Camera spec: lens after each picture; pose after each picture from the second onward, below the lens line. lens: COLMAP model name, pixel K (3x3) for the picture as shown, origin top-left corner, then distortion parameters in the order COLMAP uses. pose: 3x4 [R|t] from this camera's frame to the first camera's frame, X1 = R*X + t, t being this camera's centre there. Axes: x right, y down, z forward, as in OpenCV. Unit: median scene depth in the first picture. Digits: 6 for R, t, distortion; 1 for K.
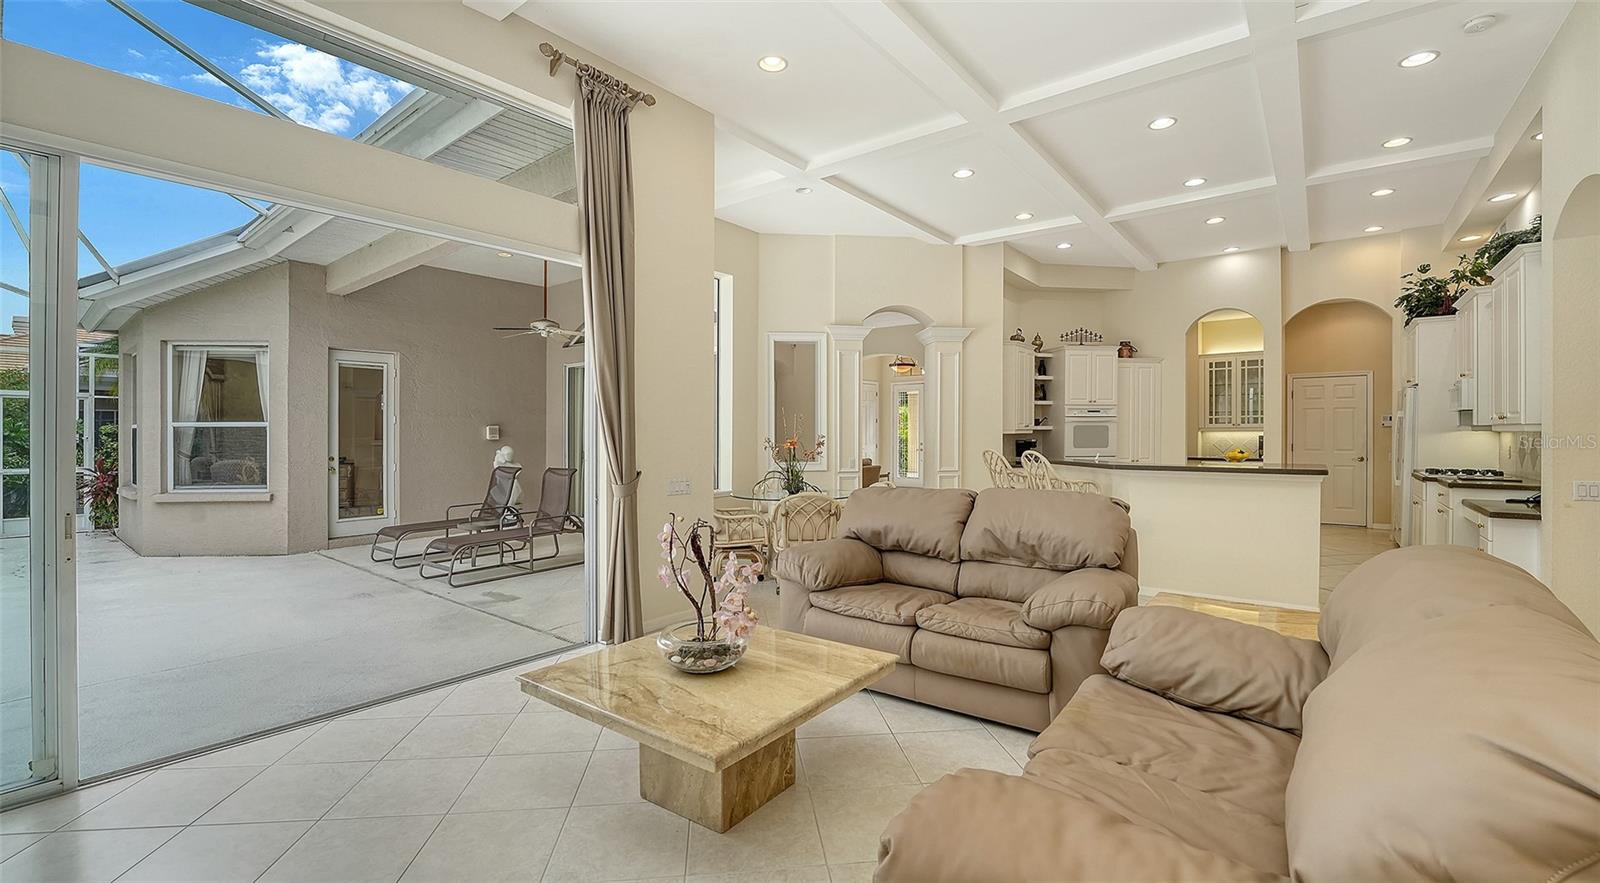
lens RADIAL K [[661.3, 0, 804.2], [0, 661.3, 443.9], [0, 0, 1]] dist [-0.014773, 0.000125]
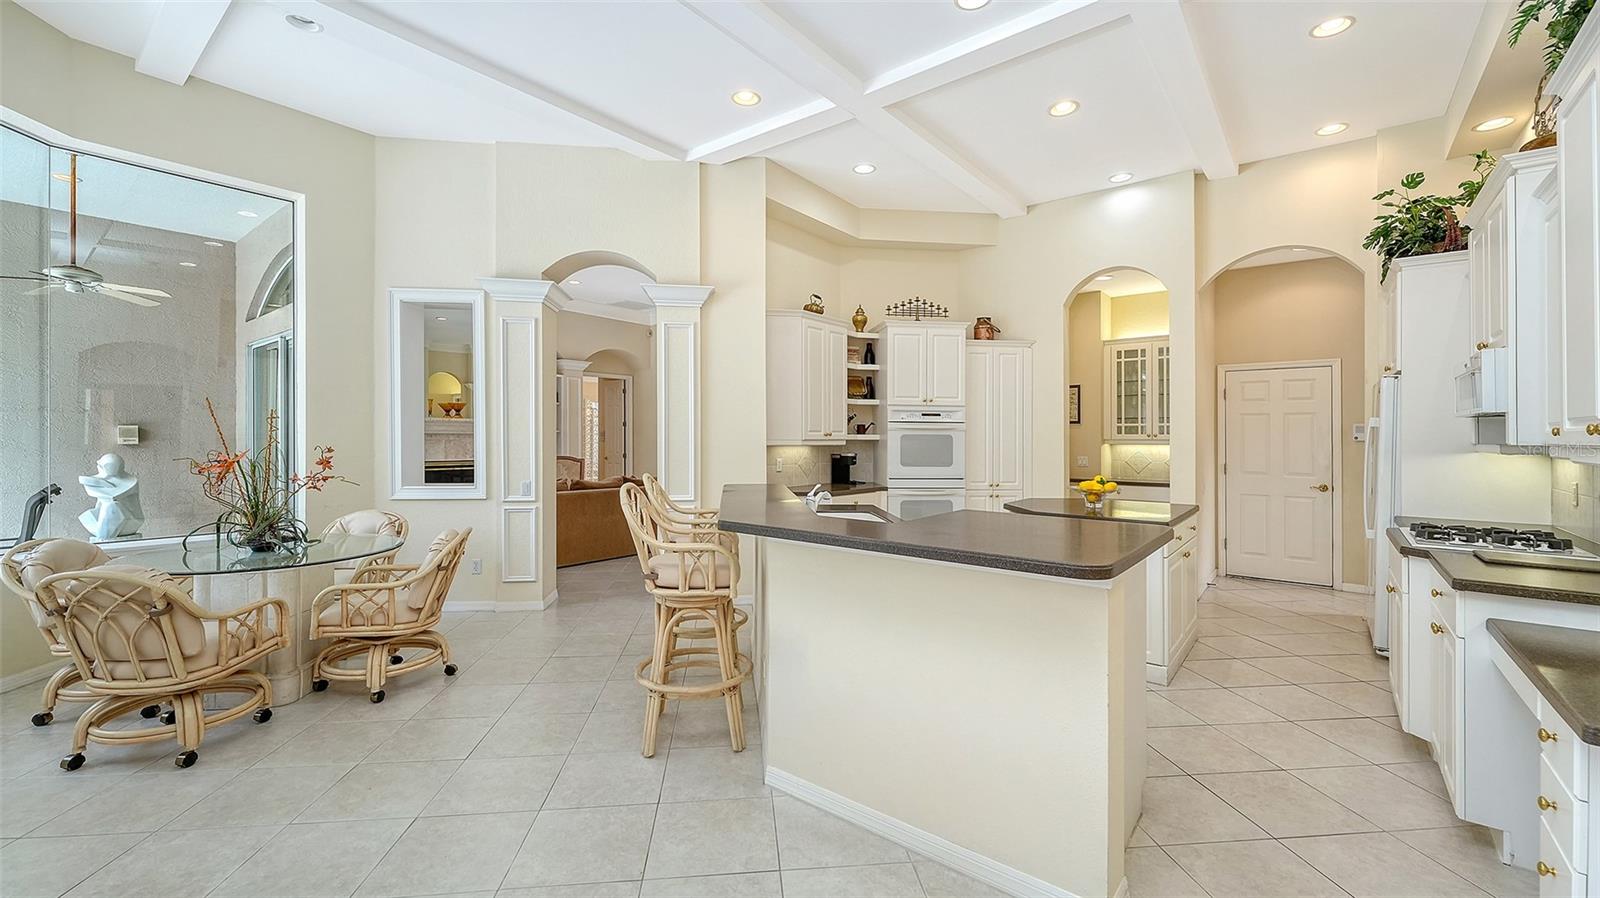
lens RADIAL K [[647.5, 0, 794.7], [0, 647.5, 437.5], [0, 0, 1]] dist [0.003472, -0.000350]
pose [[0.999812, 0.011702, -0.015433, 0.330038], [-0.011947, 0.999803, -0.015874, -0.013310], [0.015244, 0.016056, 0.999755, 0.332617]]
